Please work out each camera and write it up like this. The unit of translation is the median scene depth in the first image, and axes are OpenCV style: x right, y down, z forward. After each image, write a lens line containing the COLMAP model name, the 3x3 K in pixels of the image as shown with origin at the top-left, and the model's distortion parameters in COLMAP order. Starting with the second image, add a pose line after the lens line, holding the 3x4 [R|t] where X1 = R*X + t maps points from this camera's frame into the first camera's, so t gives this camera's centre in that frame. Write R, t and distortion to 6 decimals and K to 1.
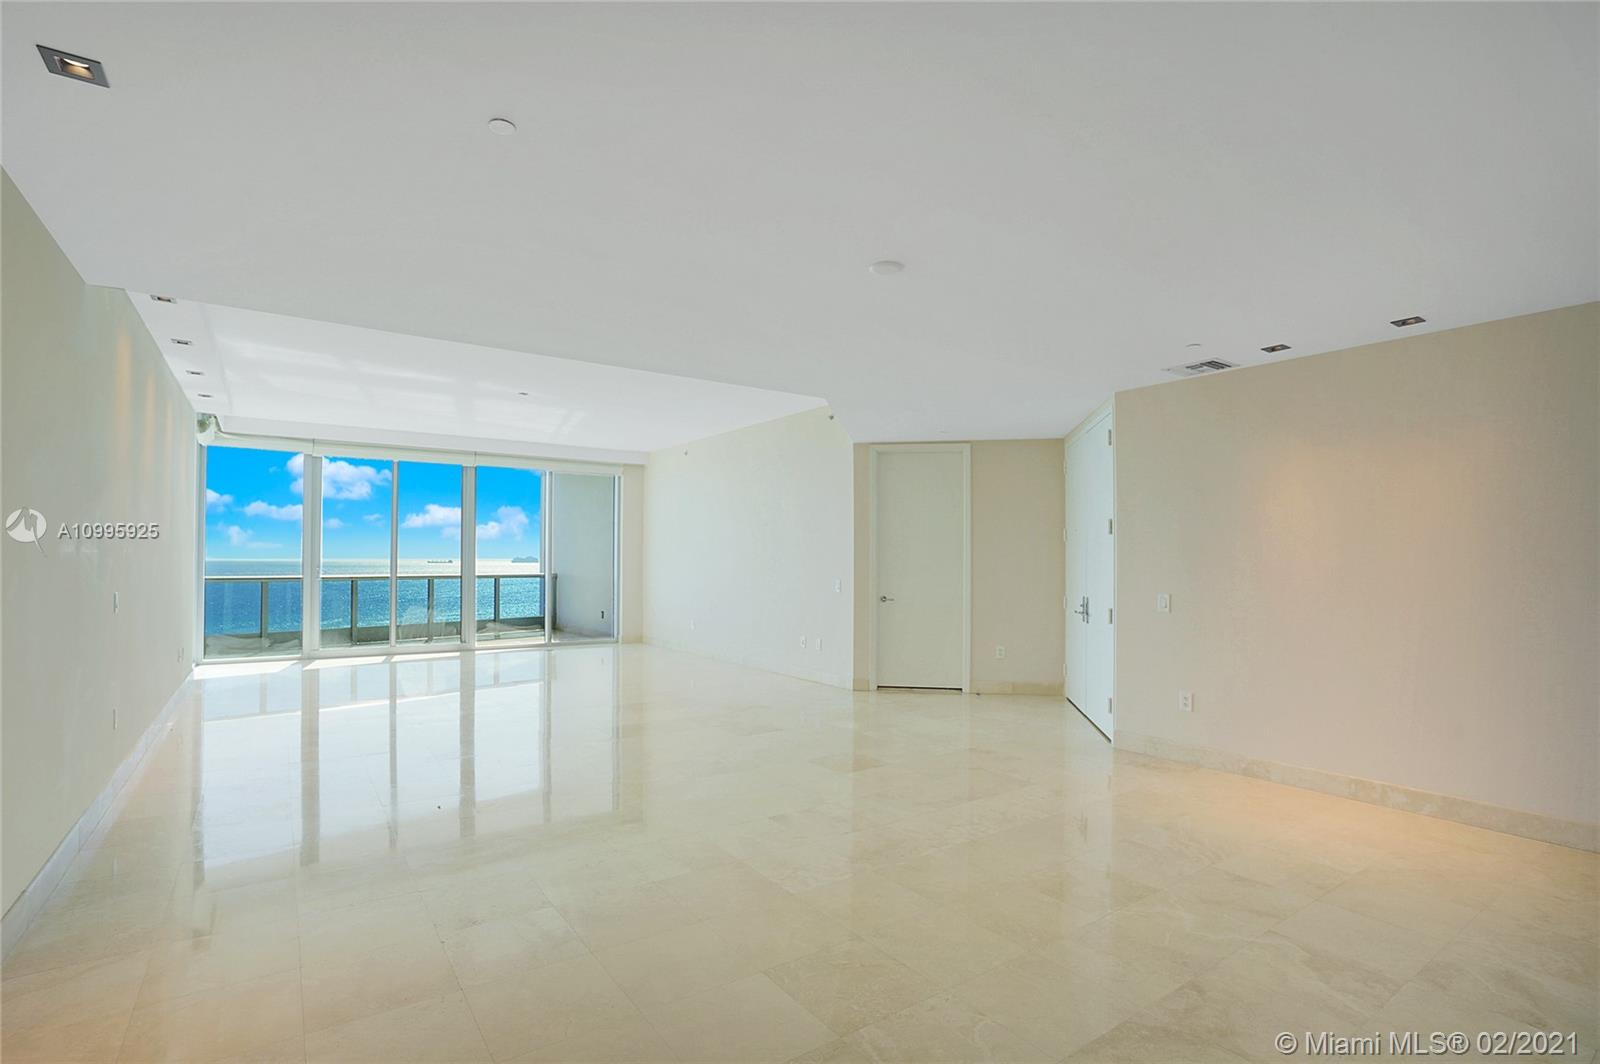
lens RADIAL K [[723.8, 0, 798.4], [0, 723.8, 561.0], [0, 0, 1]] dist [-0.047079, -0.000010]
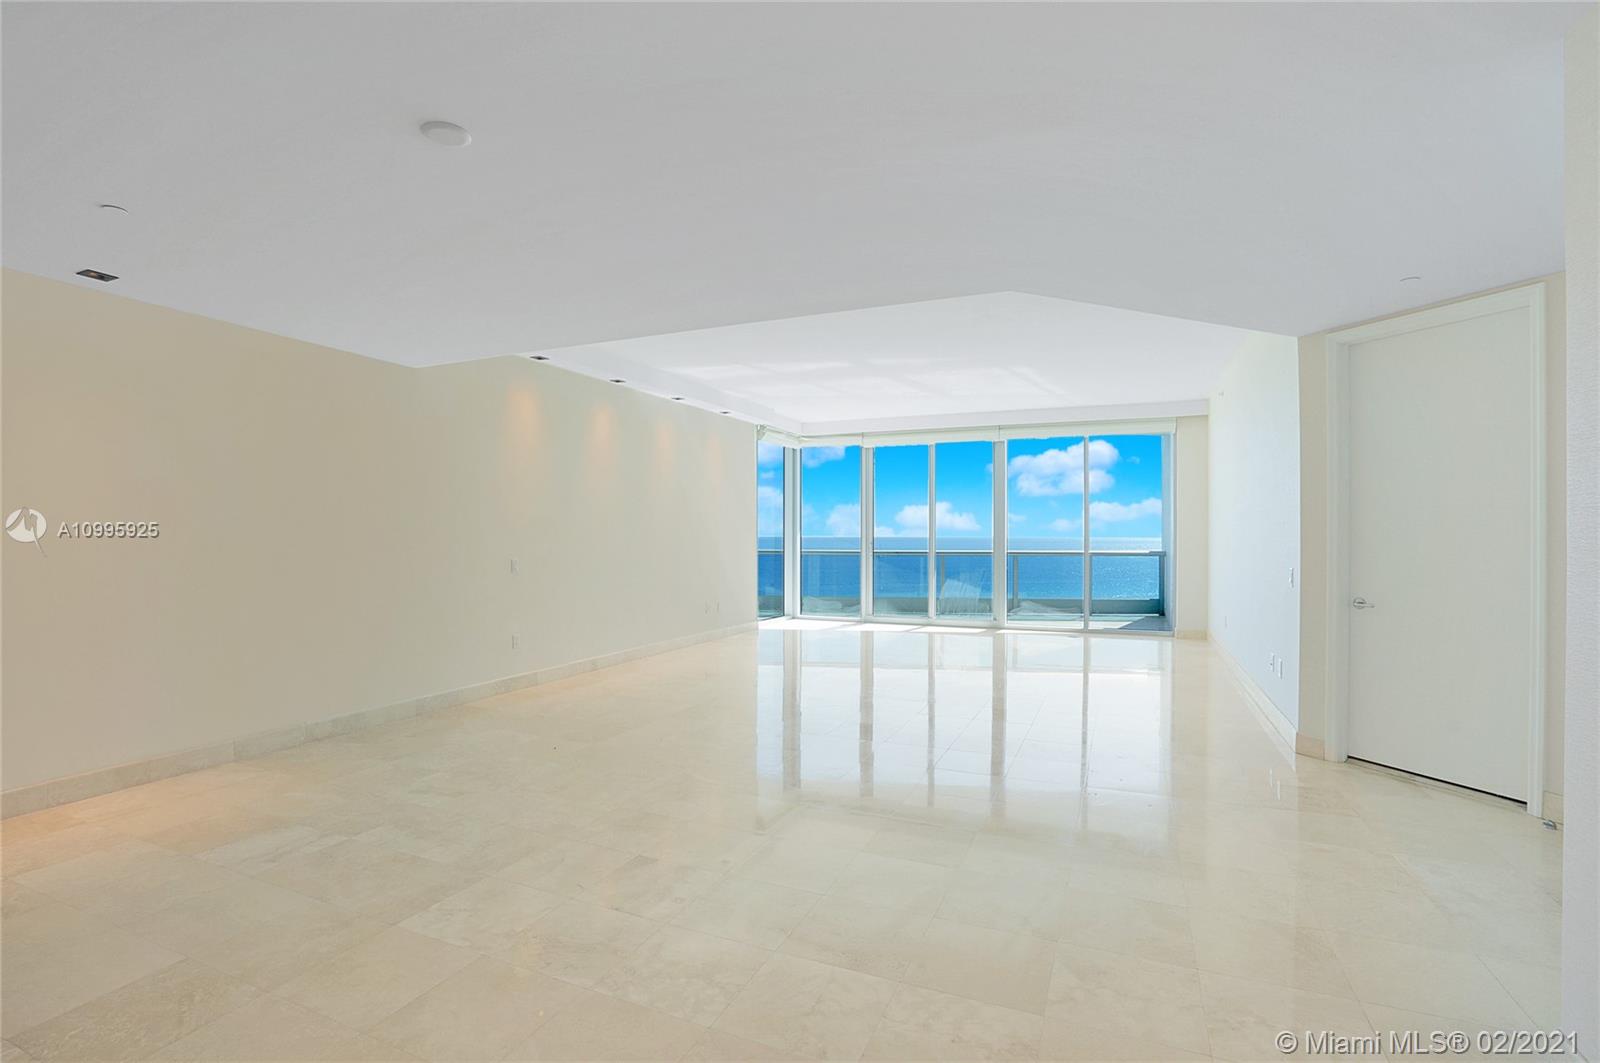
lens RADIAL K [[740.9, 0, 800.7], [0, 740.9, 536.0], [0, 0, 1]] dist [-0.048534, 0.018011]
pose [[0.542779, -0.005358, -0.839859, 0.254527], [0.004509, 0.999984, -0.003465, -0.000184], [0.839864, -0.001906, 0.542794, 0.234768]]
